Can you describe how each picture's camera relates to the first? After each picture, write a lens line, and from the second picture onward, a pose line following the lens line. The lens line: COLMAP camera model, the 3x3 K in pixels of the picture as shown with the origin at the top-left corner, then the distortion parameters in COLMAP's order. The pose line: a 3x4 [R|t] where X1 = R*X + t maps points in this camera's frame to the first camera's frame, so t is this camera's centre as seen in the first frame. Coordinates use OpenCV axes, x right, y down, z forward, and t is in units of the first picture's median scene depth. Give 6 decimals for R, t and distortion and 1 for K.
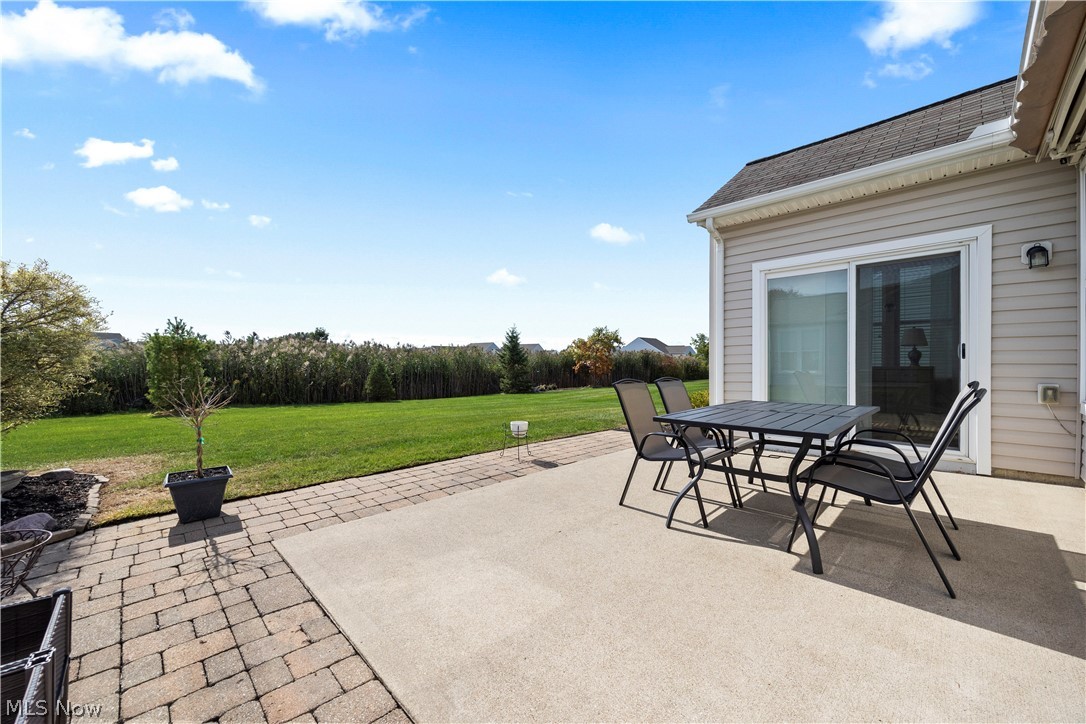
lens RADIAL K [[439.9, 0, 538.9], [0, 439.9, 362.1], [0, 0, 1]] dist [-0.000080, -0.000074]
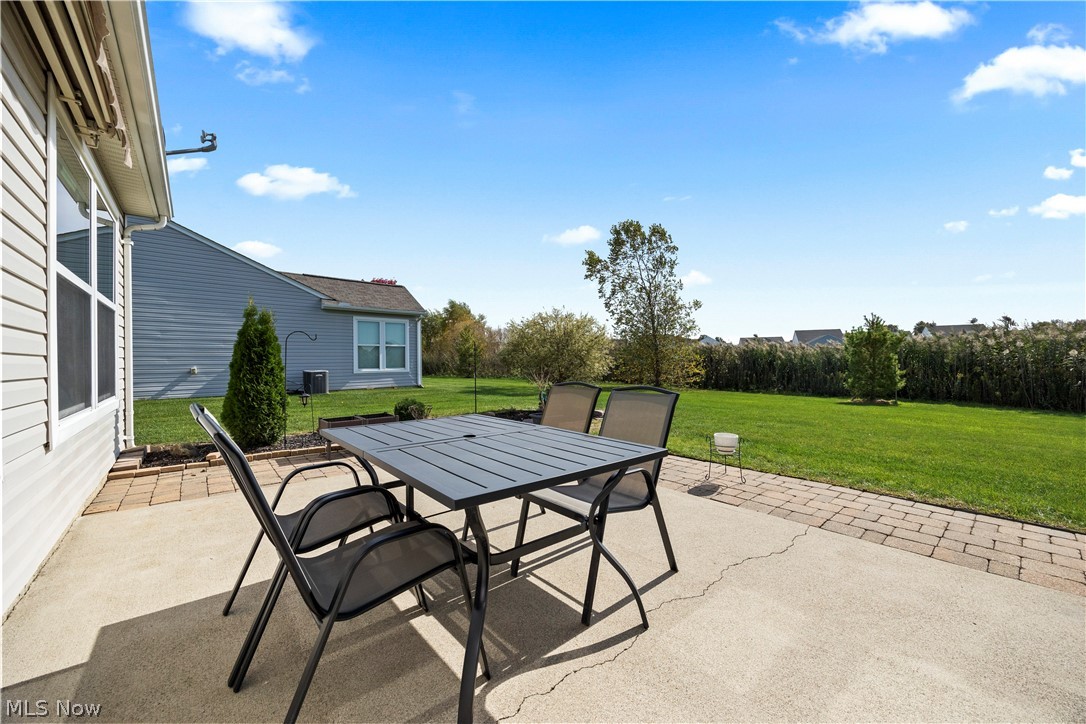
lens RADIAL K [[415.3, 0, 543.0], [0, 415.3, 362.0], [0, 0, 1]] dist [-0.001334, -0.000175]
pose [[-0.090874, 0.020676, -0.995648, 0.623182], [0.004502, 0.999783, 0.020351, -0.012763], [0.995852, -0.002633, -0.090948, 0.624808]]
